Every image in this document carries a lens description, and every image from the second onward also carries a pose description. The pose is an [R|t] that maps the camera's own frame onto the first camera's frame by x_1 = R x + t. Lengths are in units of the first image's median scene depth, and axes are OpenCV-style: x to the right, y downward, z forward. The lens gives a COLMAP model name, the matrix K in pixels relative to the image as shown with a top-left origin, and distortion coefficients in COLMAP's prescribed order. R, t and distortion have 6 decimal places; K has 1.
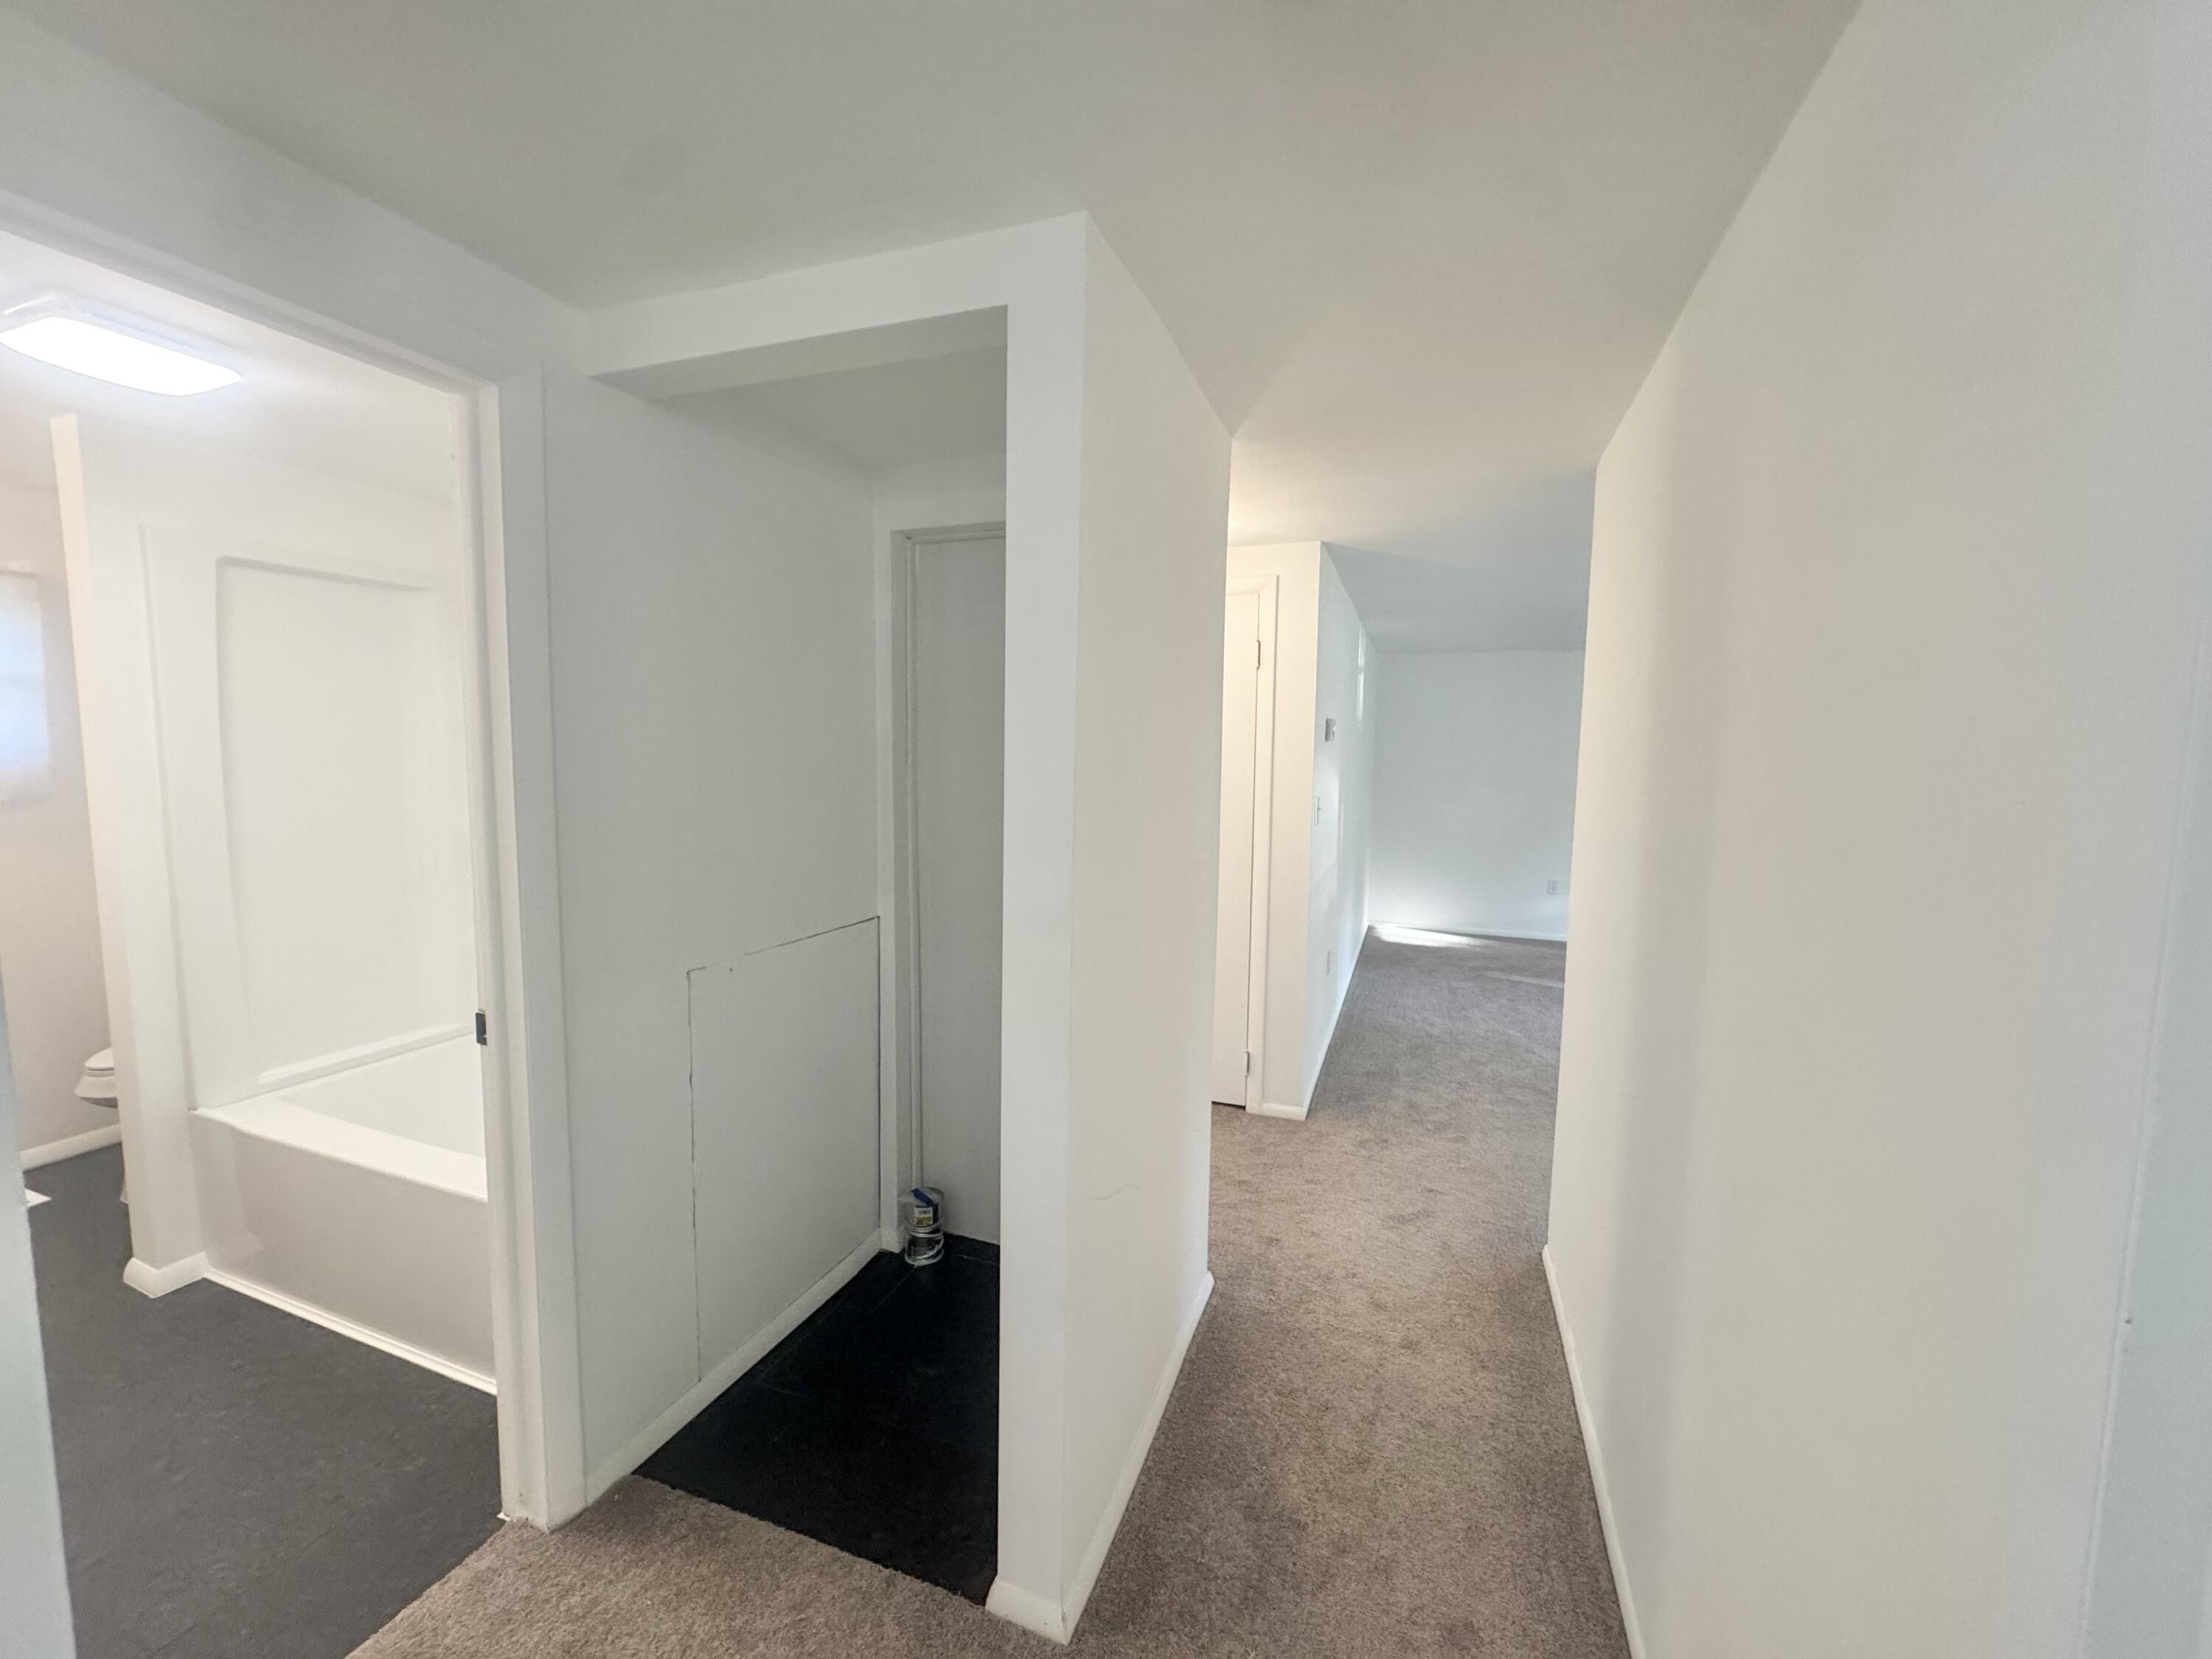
lens RADIAL K [[883.1, 0, 1106.0], [0, 883.1, 829.5], [0, 0, 1]] dist [-0.003400, 0.000806]
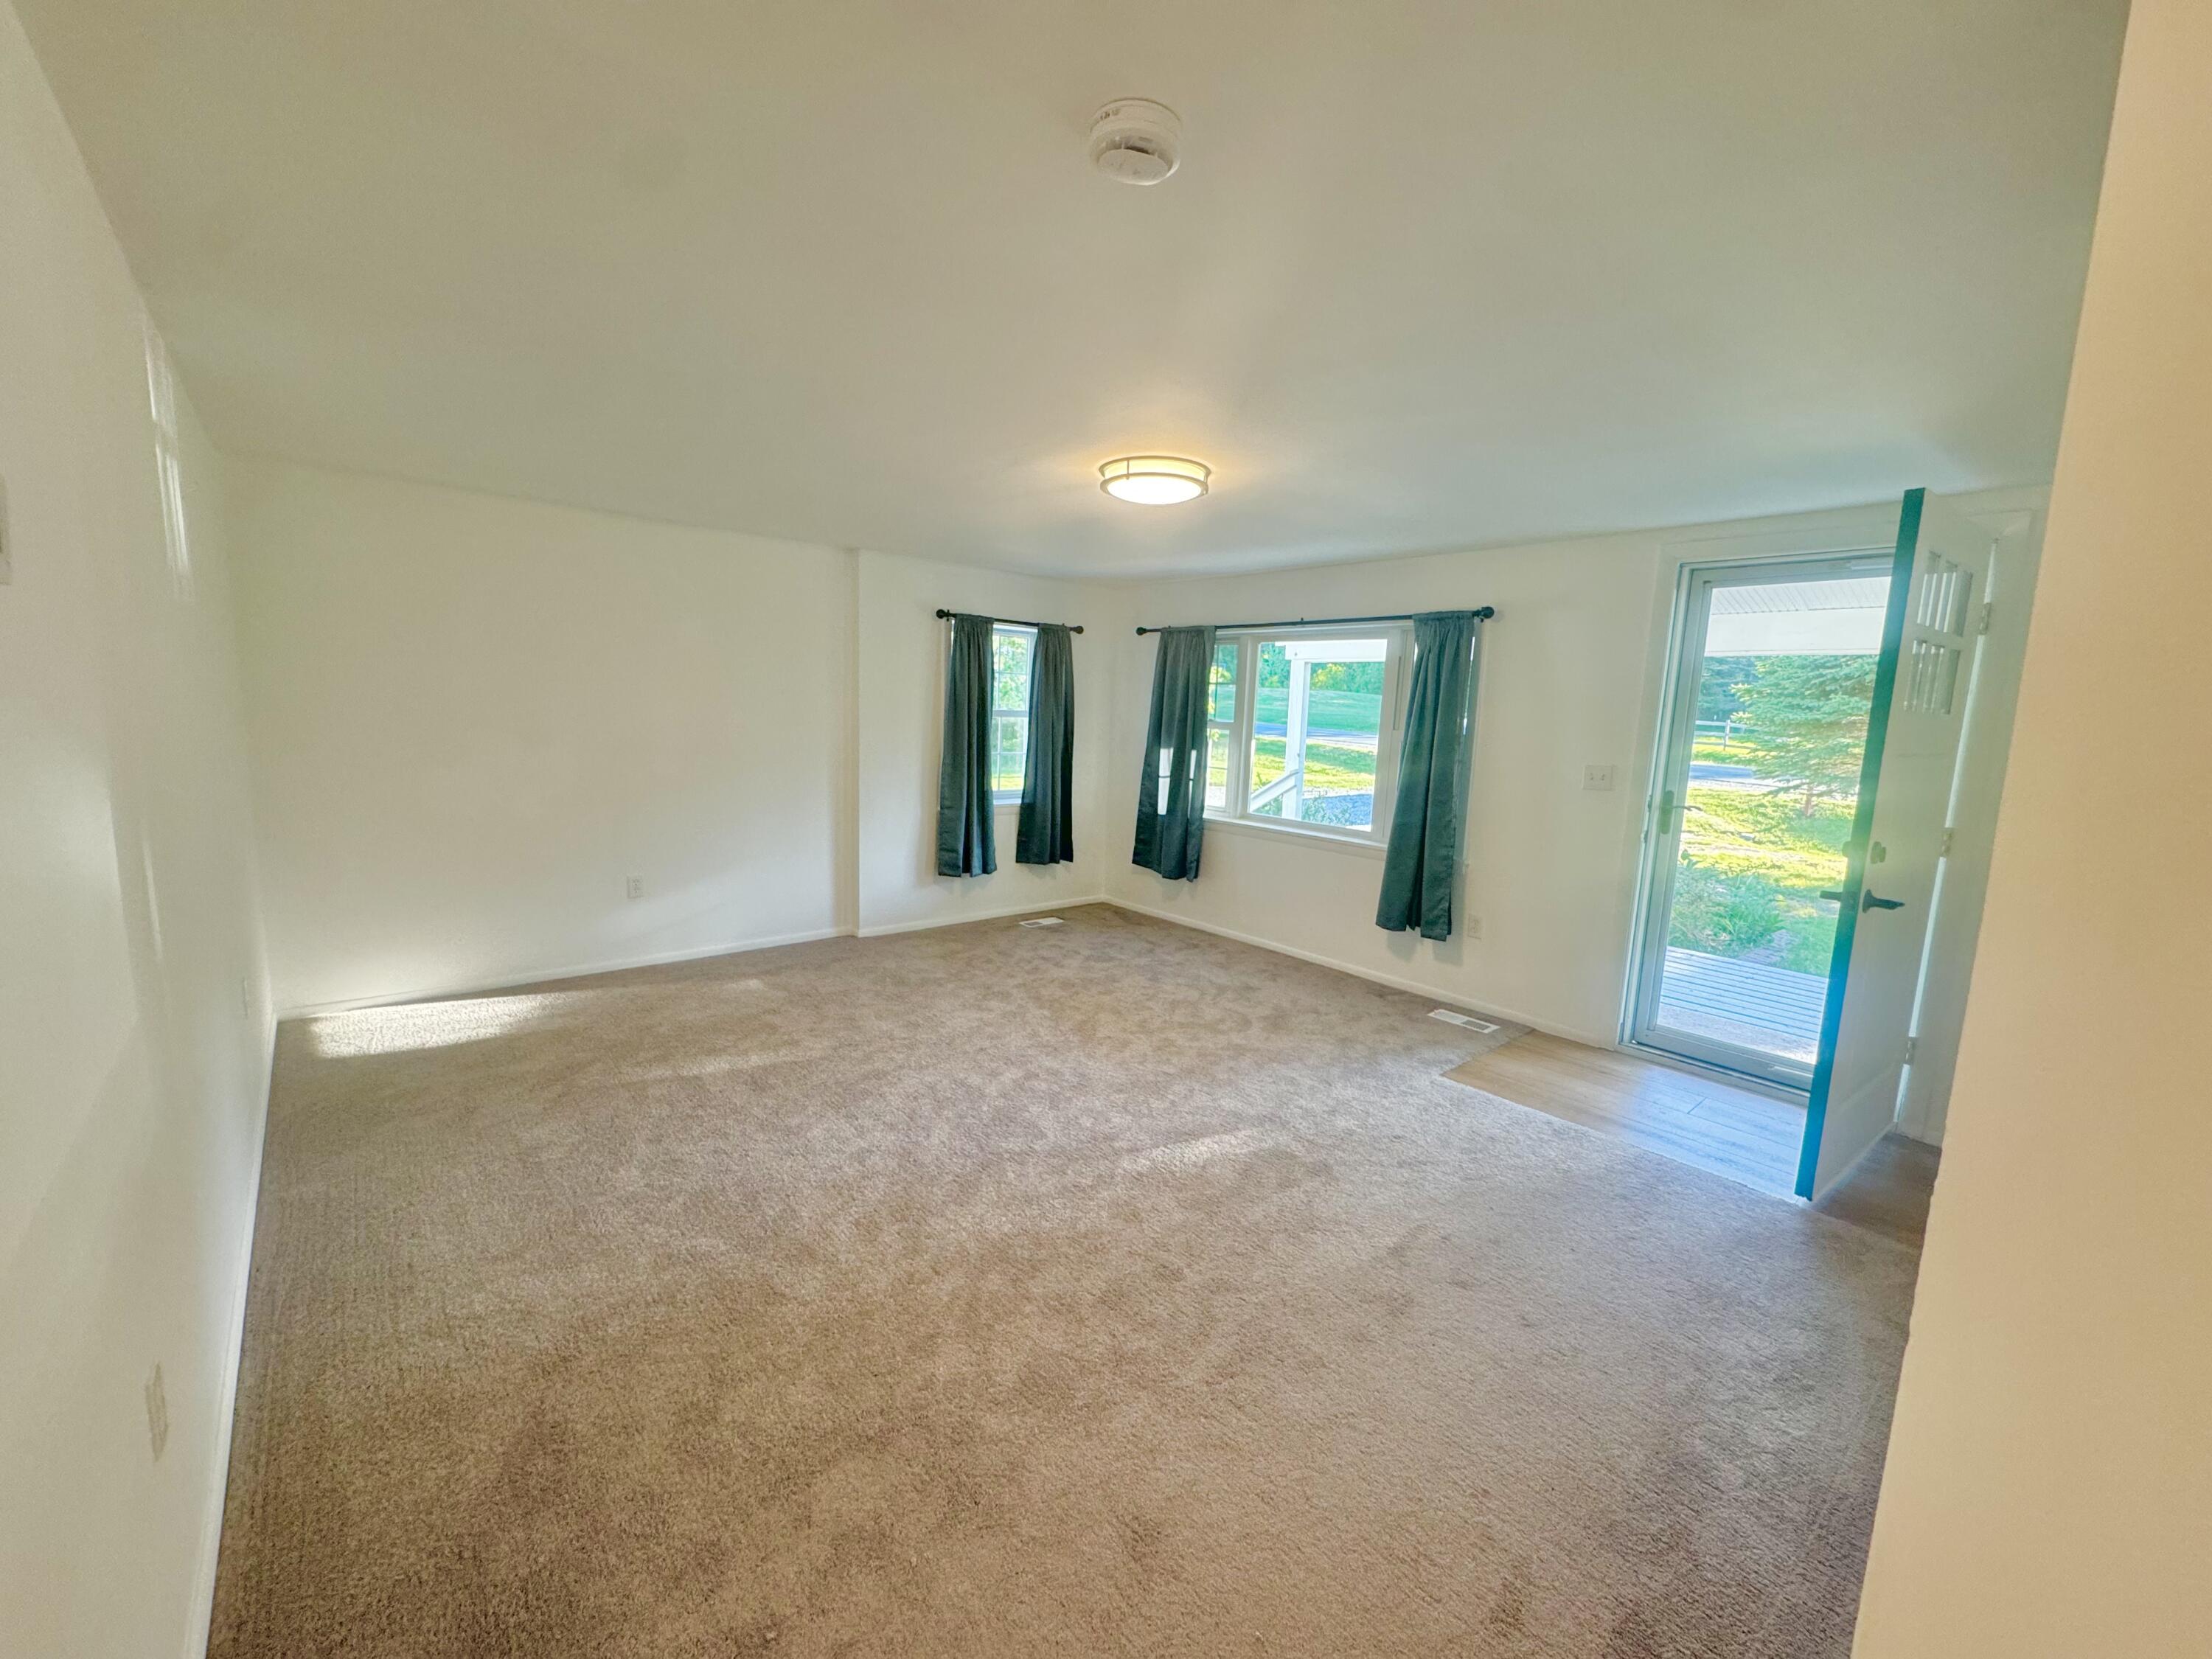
lens RADIAL K [[883.1, 0, 1106.0], [0, 883.1, 829.5], [0, 0, 1]] dist [-0.003400, 0.000806]
pose [[0.481951, -0.121970, 0.867668, 0.136996], [0.050815, 0.992488, 0.111291, -0.039254], [-0.874724, -0.009546, 0.484528, 0.467191]]
